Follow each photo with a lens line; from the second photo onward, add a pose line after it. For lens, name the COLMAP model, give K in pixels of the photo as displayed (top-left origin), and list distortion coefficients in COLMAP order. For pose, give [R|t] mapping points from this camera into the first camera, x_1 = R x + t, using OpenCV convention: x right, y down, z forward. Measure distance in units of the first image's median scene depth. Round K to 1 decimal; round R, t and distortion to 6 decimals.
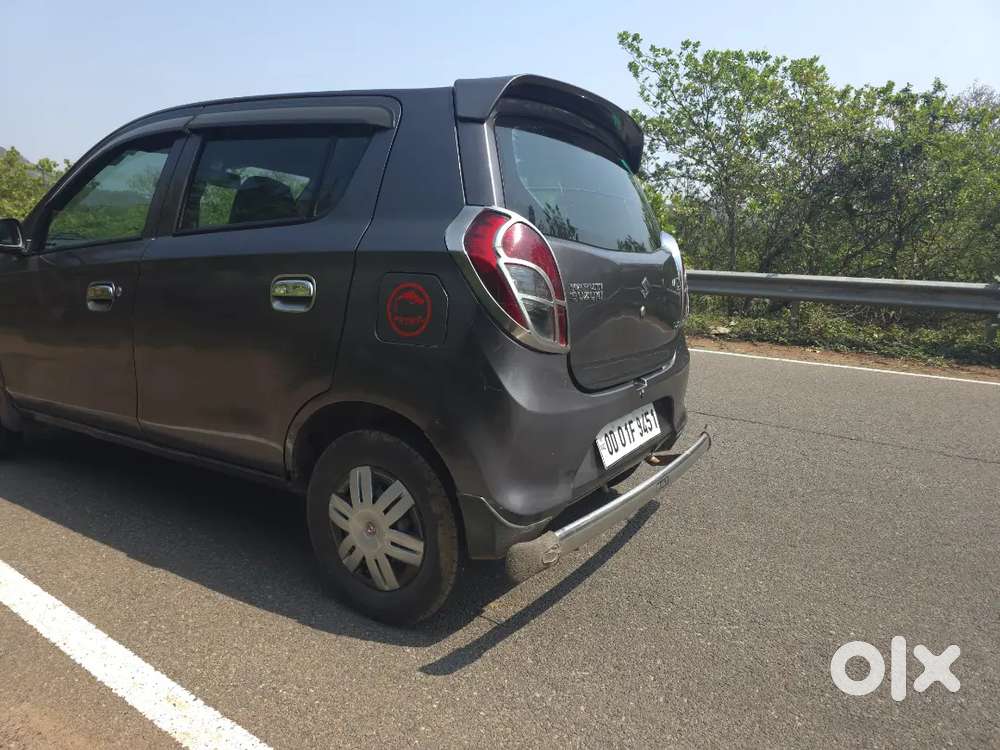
lens RADIAL K [[674.0, 0, 496.9], [0, 674.0, 369.4], [0, 0, 1]] dist [0.053849, -0.044534]
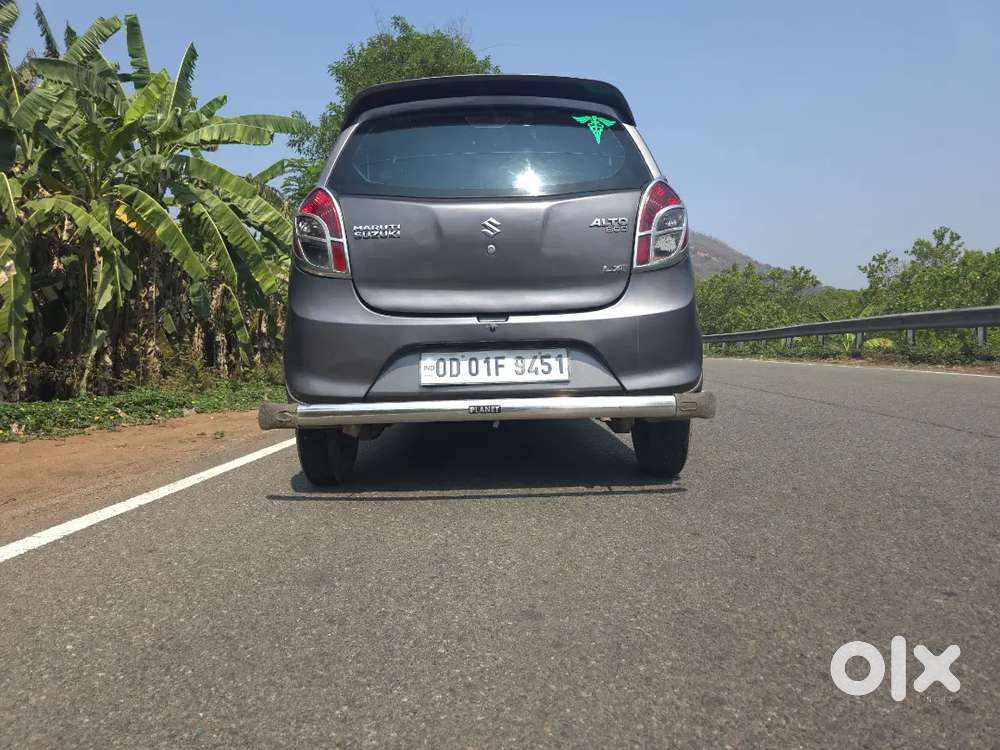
lens RADIAL K [[674.2, 0, 496.3], [0, 674.2, 377.0], [0, 0, 1]] dist [0.038272, -0.048098]
pose [[0.533297, -0.023133, -0.845612, 1.233162], [-0.099598, 0.990956, -0.089922, 0.231108], [0.840044, 0.132177, 0.526170, 0.520943]]
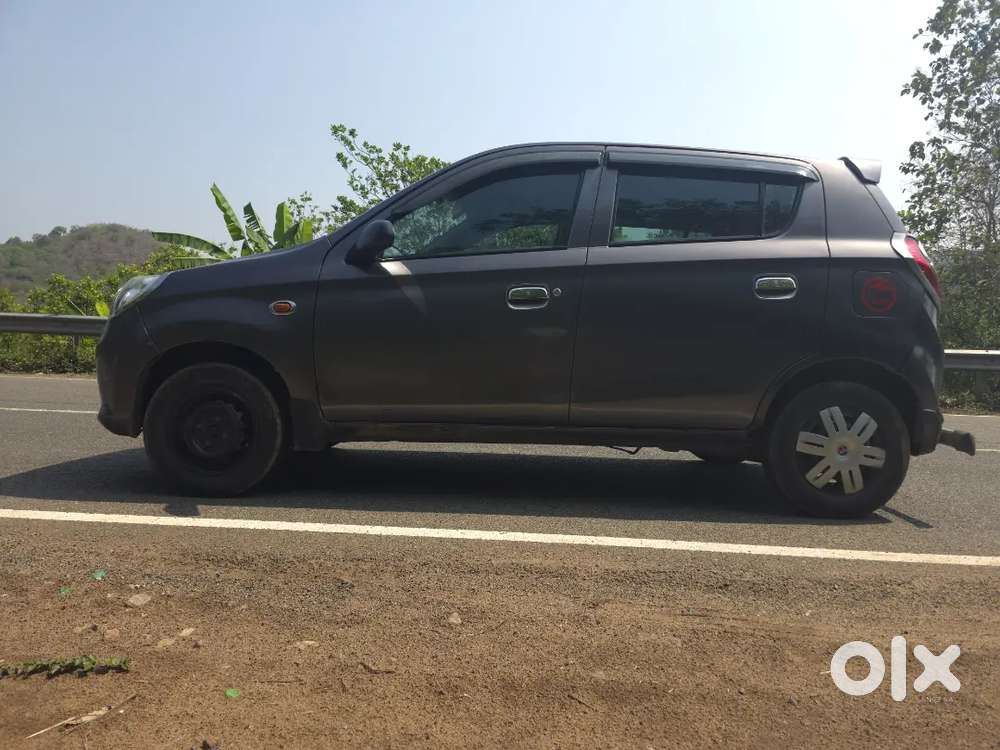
lens RADIAL K [[674.0, 0, 509.5], [0, 674.0, 372.5], [0, 0, 1]] dist [0.053849, -0.044534]
pose [[0.845702, -0.017292, 0.533375, -1.471748], [0.082812, 0.991620, -0.099156, 0.150074], [-0.527190, 0.128027, 0.840047, 0.135190]]
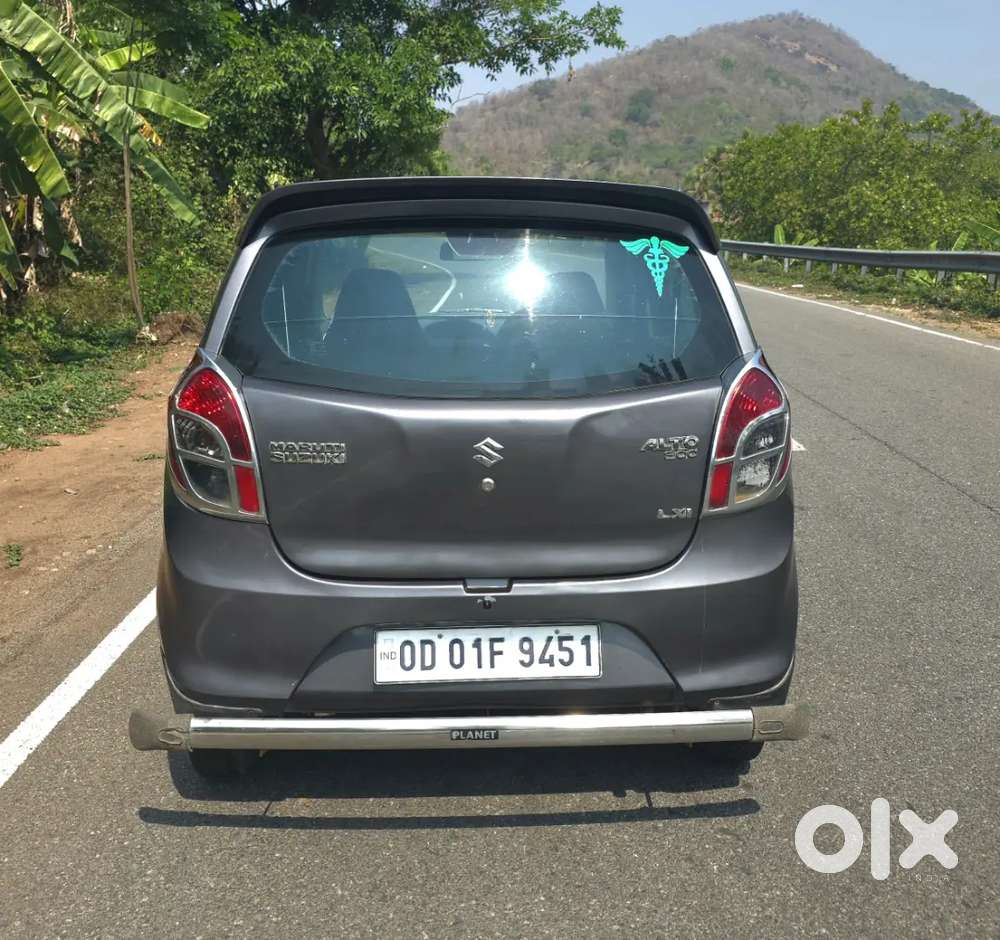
lens RADIAL K [[1142.8, 0, 522.6], [0, 1142.8, 510.9], [0, 0, 1]] dist [0.028795, 0.000000]
pose [[0.588790, 0.166836, -0.790881, 1.280418], [-0.120521, 0.985649, 0.118197, -0.221620], [0.799250, 0.025724, 0.600447, 0.365497]]
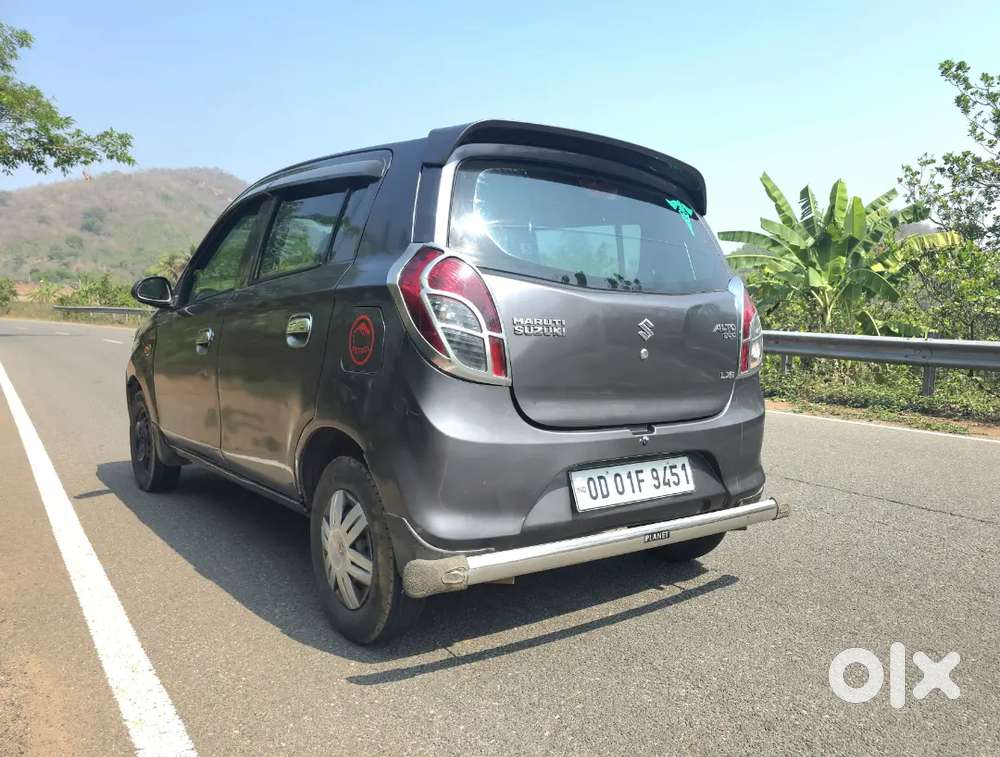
lens RADIAL K [[776.8, 0, 589.3], [0, 776.8, 417.2], [0, 0, 1]] dist [0.045372, -0.034235]
pose [[0.958224, 0.030020, -0.284440, 0.503147], [-0.047292, 0.997418, -0.054050, 0.073733], [0.282083, 0.065244, 0.957169, -0.072936]]
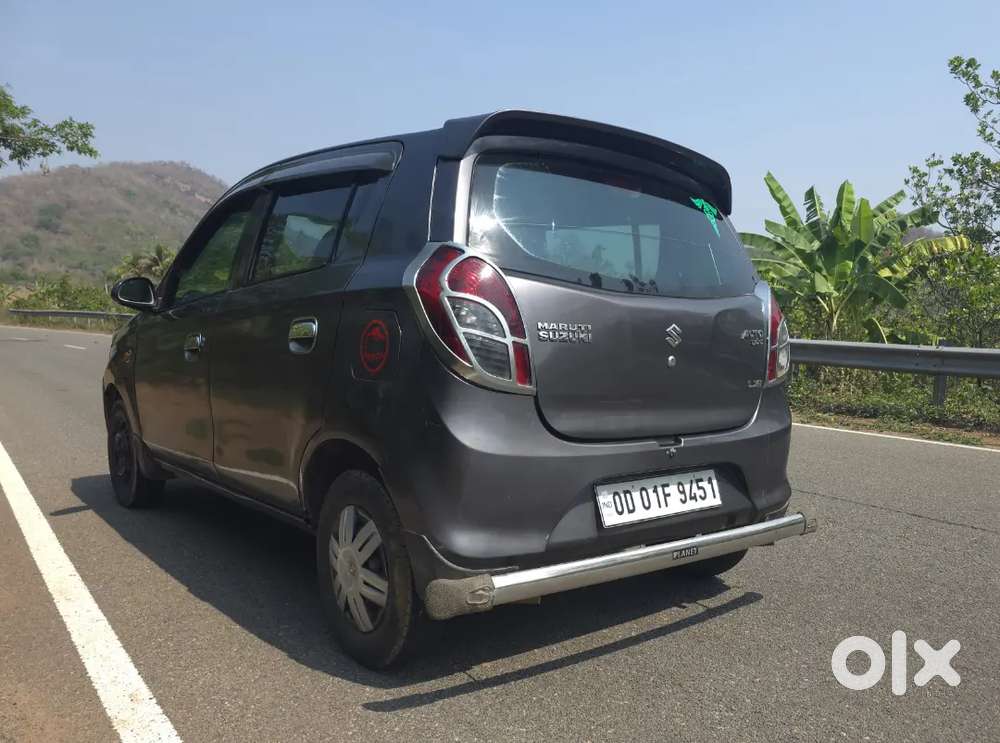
lens RADIAL K [[808.2, 0, 608.2], [0, 808.2, 445.7], [0, 0, 1]] dist [0.045939, -0.035663]
pose [[0.967018, 0.034789, -0.252322, 0.453063], [-0.044634, 0.998445, -0.033396, 0.074360], [0.250768, 0.043557, 0.967067, -0.070610]]
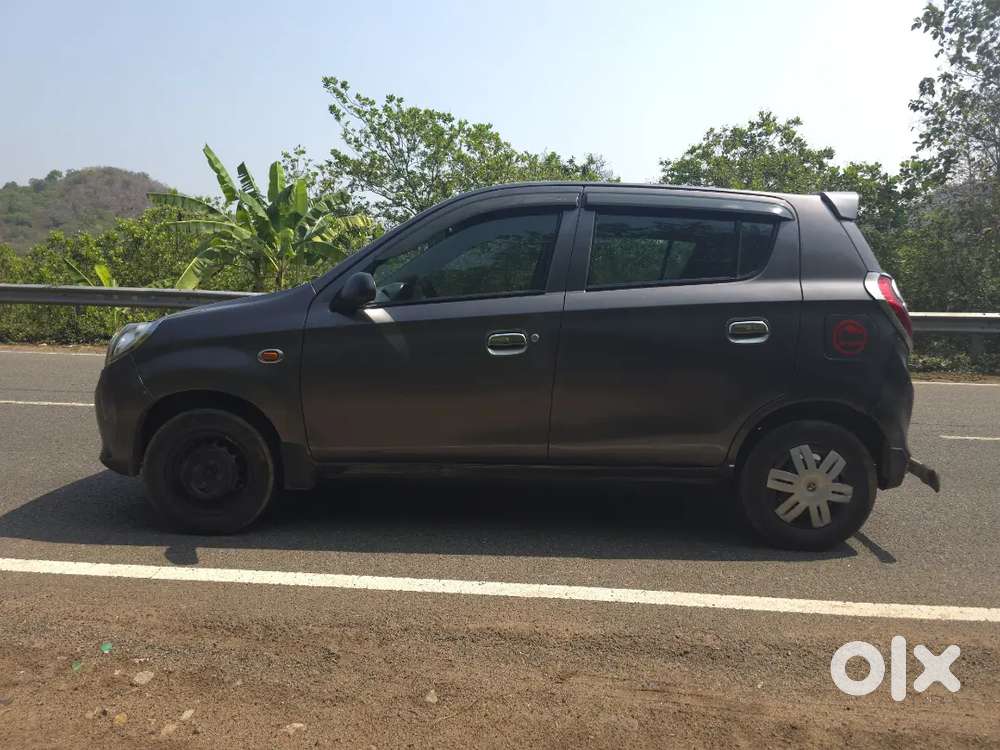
lens RADIAL K [[674.0, 0, 499.7], [0, 674.0, 360.5], [0, 0, 1]] dist [0.053849, -0.044534]
pose [[0.853289, -0.062406, 0.517690, -1.453795], [0.091756, 0.995291, -0.031258, -0.053014], [-0.513301, 0.074173, 0.854997, 0.050444]]
